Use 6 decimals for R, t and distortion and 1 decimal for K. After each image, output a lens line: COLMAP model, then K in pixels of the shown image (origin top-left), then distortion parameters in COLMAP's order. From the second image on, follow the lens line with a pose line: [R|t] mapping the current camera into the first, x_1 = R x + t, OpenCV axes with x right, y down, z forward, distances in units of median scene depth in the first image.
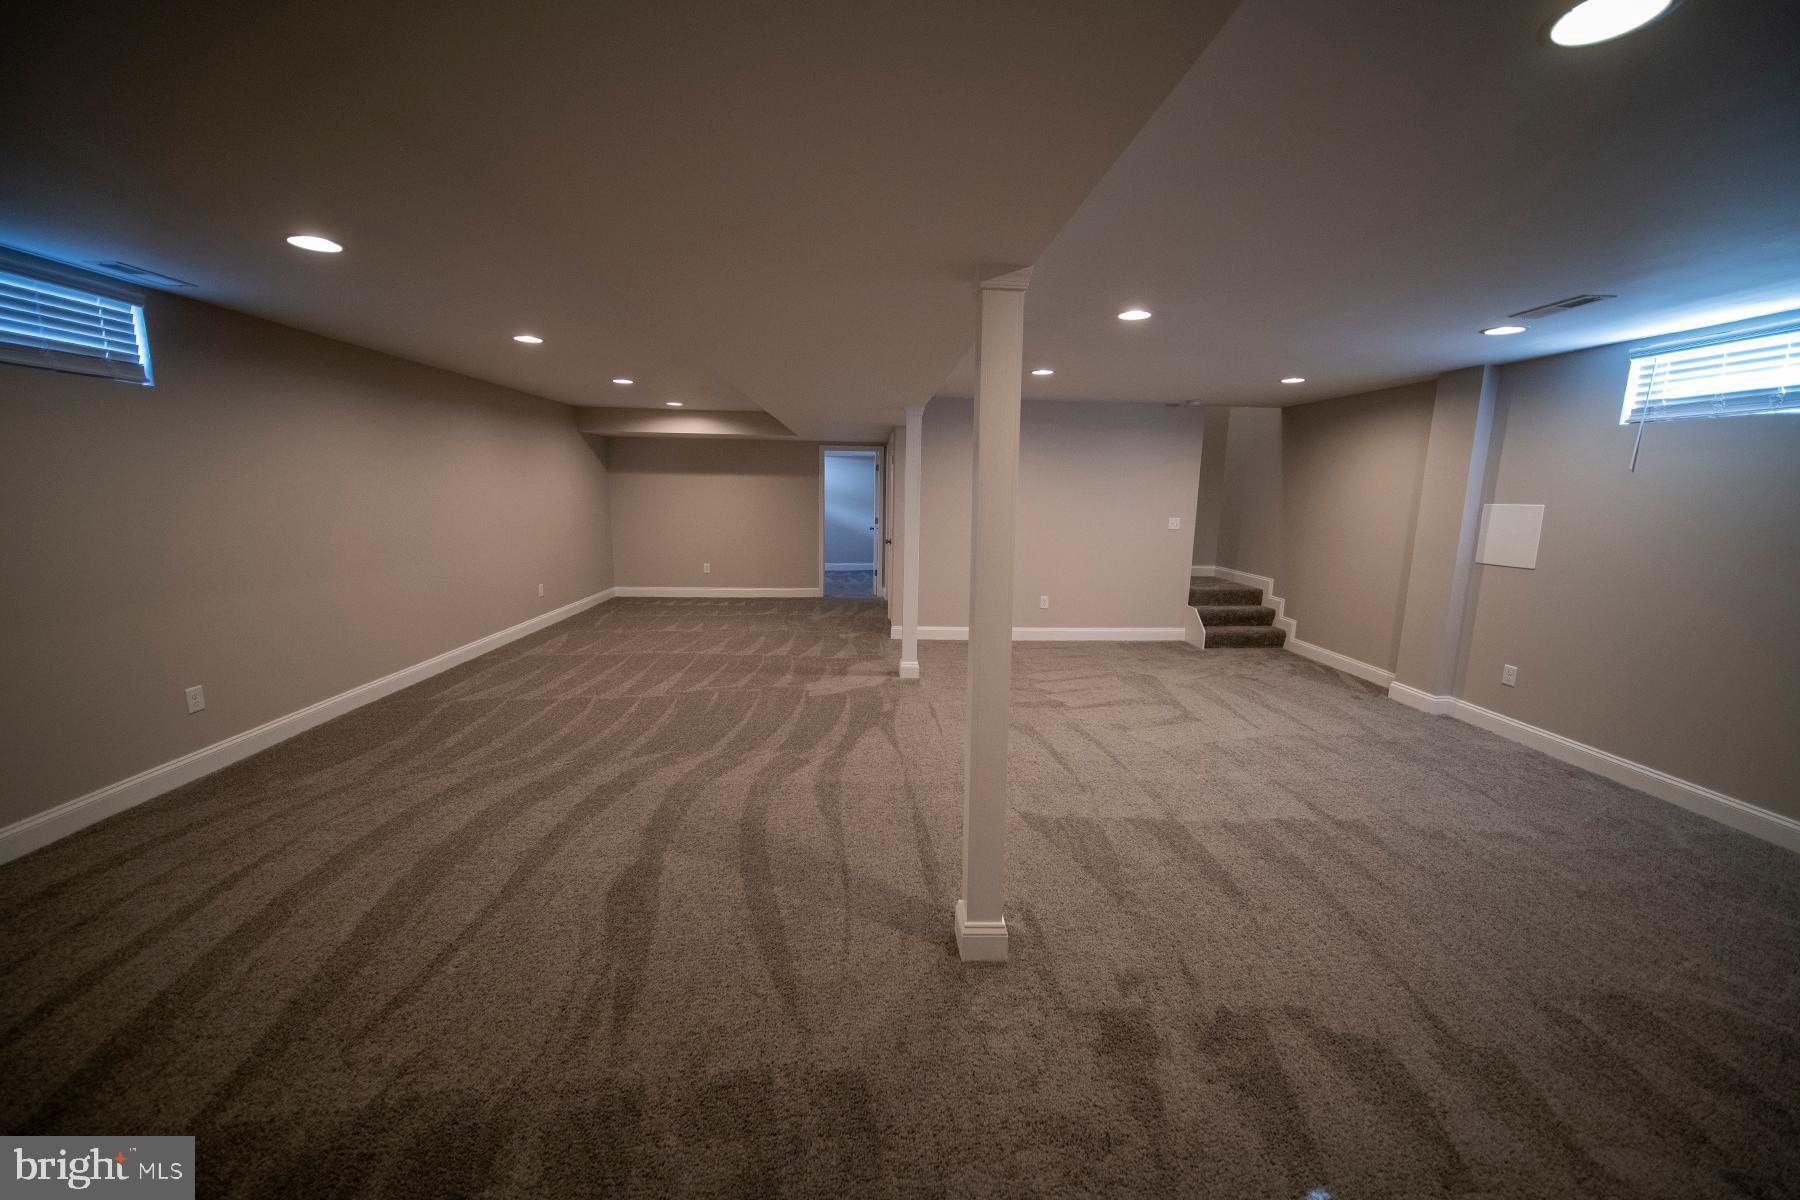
lens RADIAL K [[656.8, 0, 906.1], [0, 656.8, 588.2], [0, 0, 1]] dist [0.000328, 0.000057]
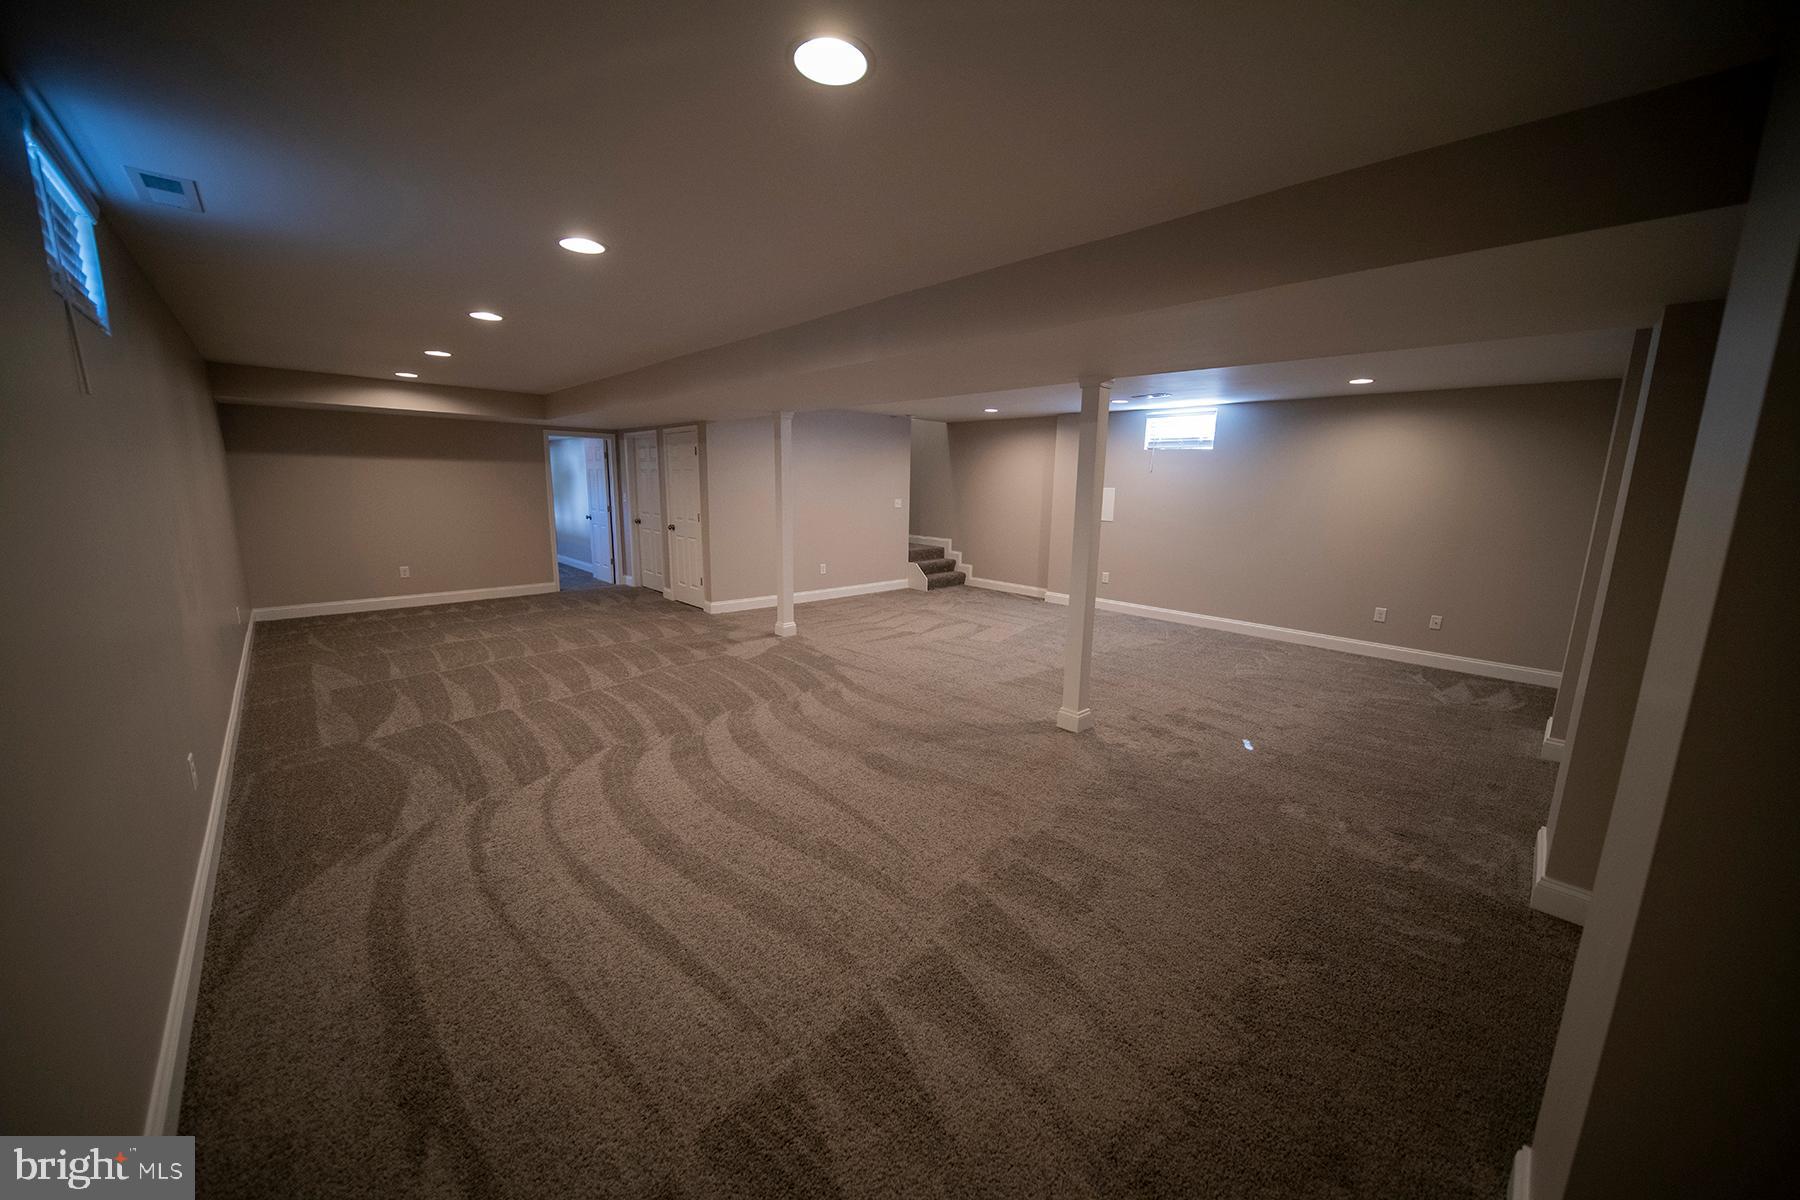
lens RADIAL K [[633.8, 0, 906.8], [0, 633.8, 596.6], [0, 0, 1]] dist [-0.001088, -0.000086]
pose [[0.758789, -0.118309, 0.640502, -0.649122], [0.091692, 0.992975, 0.074791, -0.003260], [-0.644851, 0.001978, 0.764306, -0.038288]]
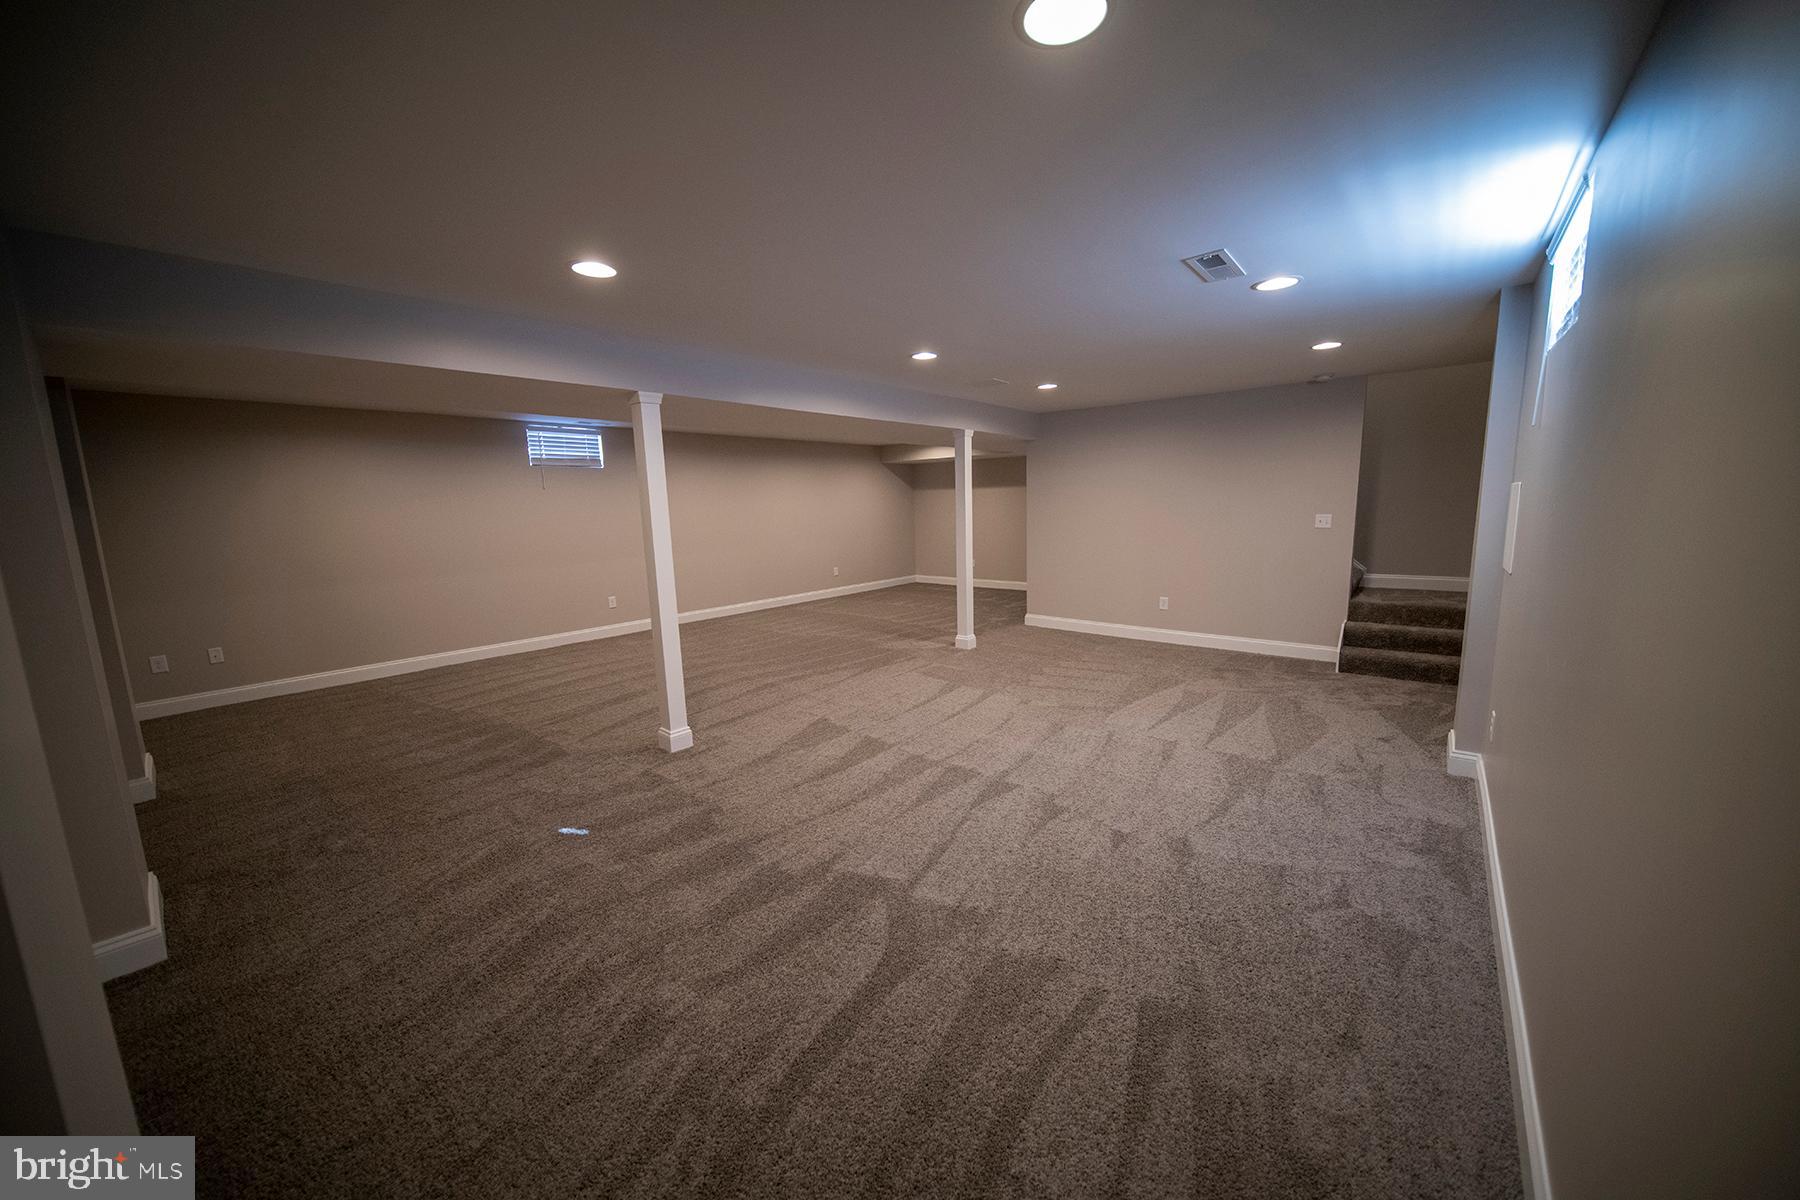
lens RADIAL K [[633.8, 0, 906.8], [0, 633.8, 596.6], [0, 0, 1]] dist [-0.001088, -0.000086]
pose [[0.723814, 0.066326, -0.686800, 0.840888], [-0.065430, 0.997482, 0.027373, 0.015368], [0.686886, 0.025124, 0.726330, 0.066207]]
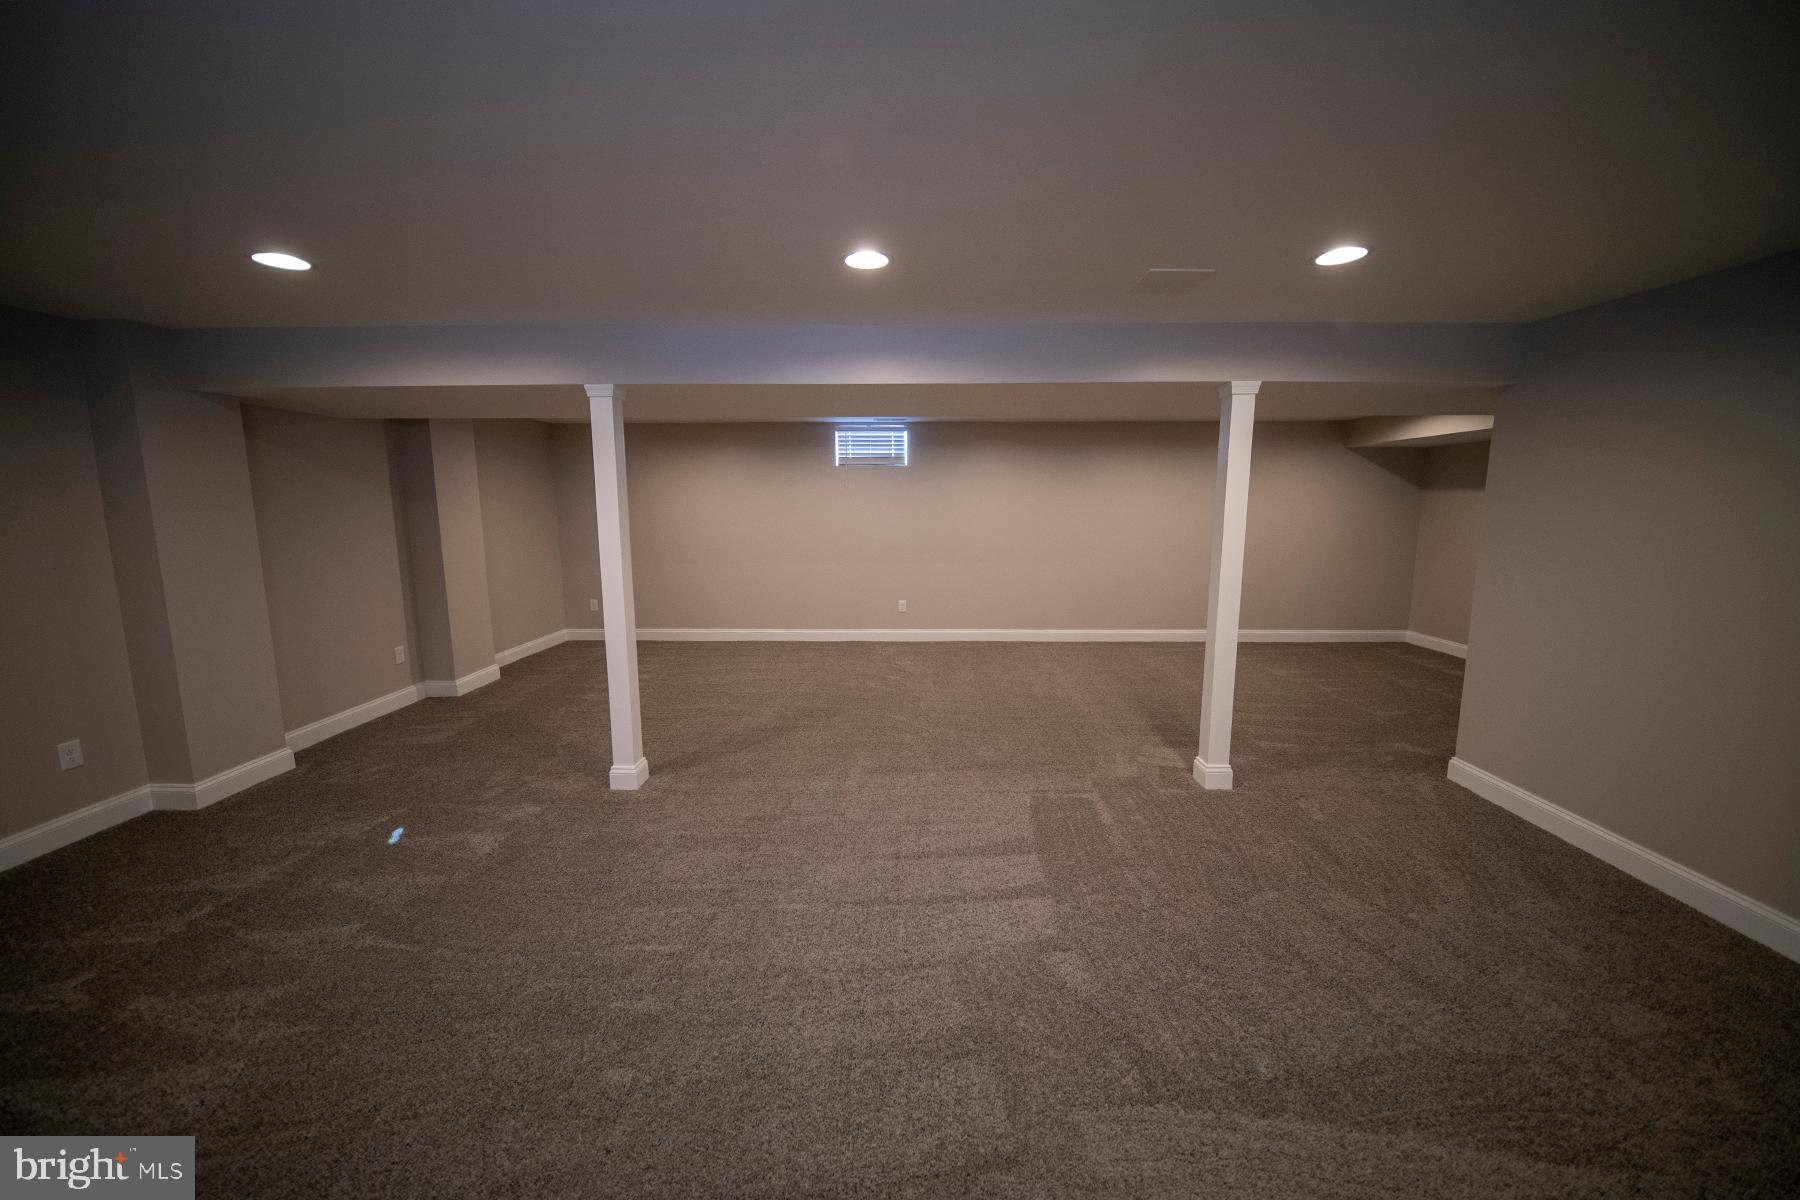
lens RADIAL K [[648.8, 0, 904.7], [0, 648.8, 599.5], [0, 0, 1]] dist [-0.000922, -0.000336]
pose [[-0.070095, 0.126876, -0.989439, 0.758307], [-0.152970, 0.978780, 0.136346, -0.107197], [0.985742, 0.160911, -0.049199, 0.790903]]
